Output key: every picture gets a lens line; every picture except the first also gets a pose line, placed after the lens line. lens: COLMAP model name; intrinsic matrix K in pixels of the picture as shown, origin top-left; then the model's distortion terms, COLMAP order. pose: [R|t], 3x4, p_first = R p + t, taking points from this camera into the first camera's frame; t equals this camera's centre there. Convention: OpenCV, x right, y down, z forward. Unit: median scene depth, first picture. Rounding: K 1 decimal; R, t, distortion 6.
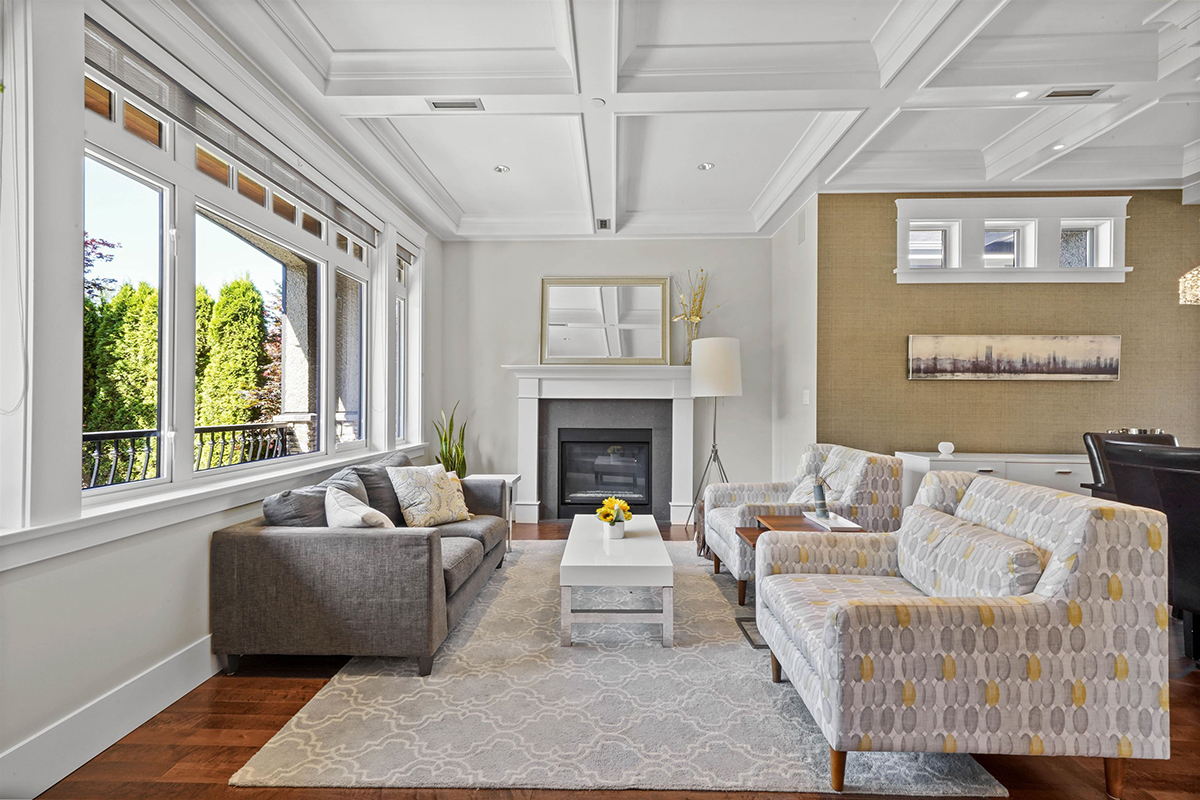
lens RADIAL K [[543.0, 0, 598.7], [0, 543.0, 402.4], [0, 0, 1]] dist [0.007414, 0.000497]
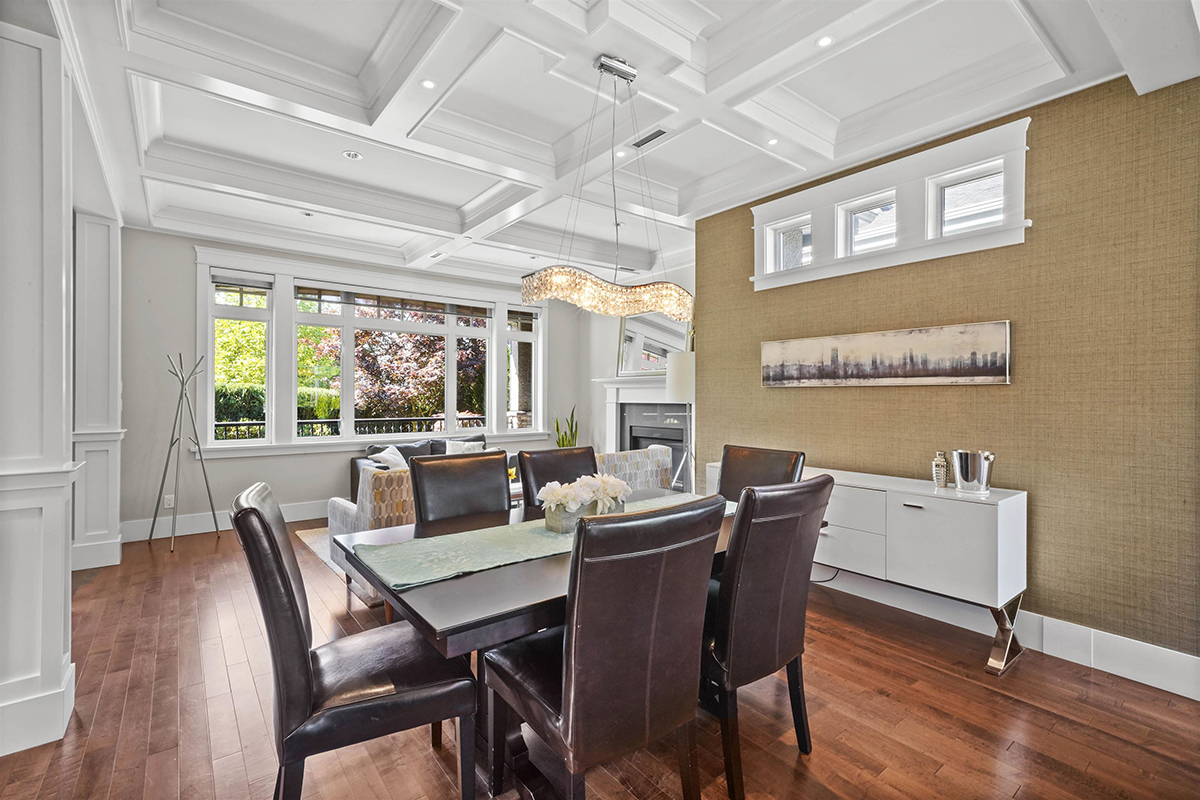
lens RADIAL K [[528.7, 0, 597.0], [0, 528.7, 396.6], [0, 0, 1]] dist [-0.005666, -0.000370]
pose [[0.642100, -0.004534, -0.766608, 1.125596], [0.000573, 0.999985, -0.005434, -0.020696], [0.766621, 0.003050, 0.642093, 0.158182]]
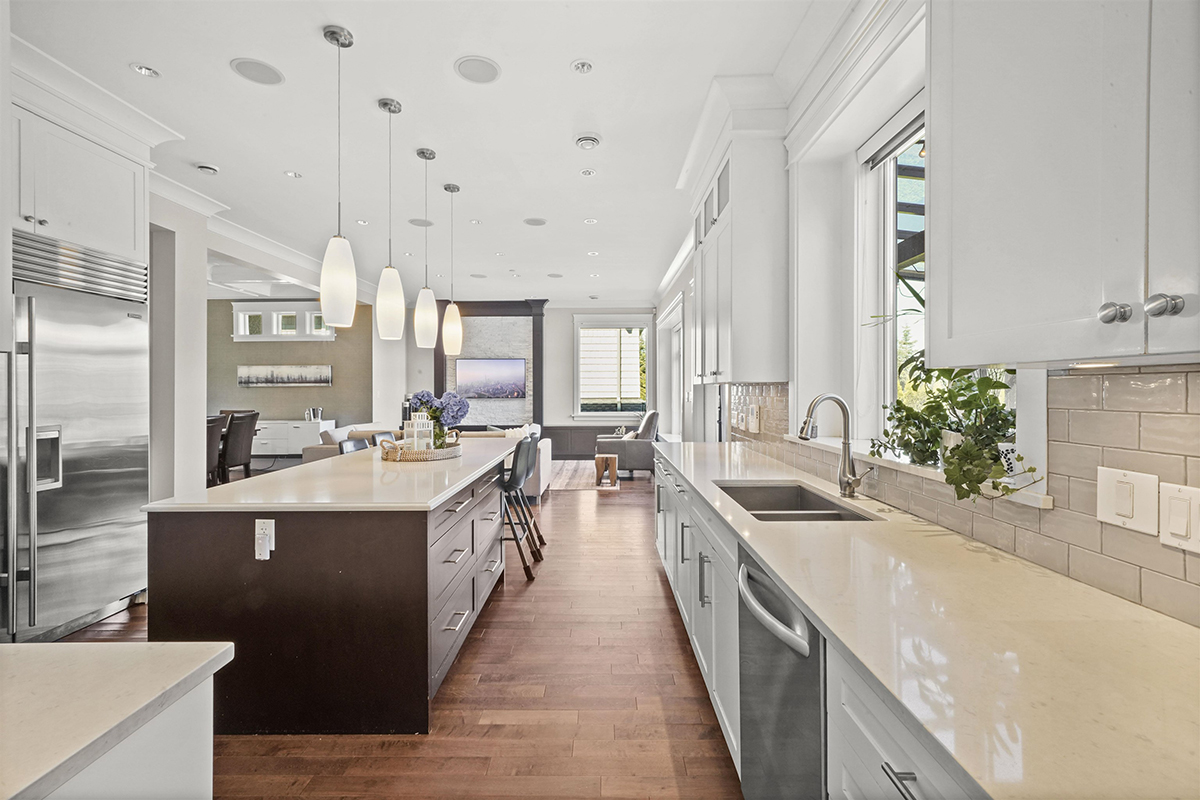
lens RADIAL K [[528.7, 0, 605.2], [0, 528.7, 394.5], [0, 0, 1]] dist [-0.005666, -0.000370]
pose [[0.999561, -0.012715, 0.026754, 1.972660], [0.012600, 0.999911, 0.004455, -0.003078], [-0.026809, -0.004116, 0.999632, -1.112328]]
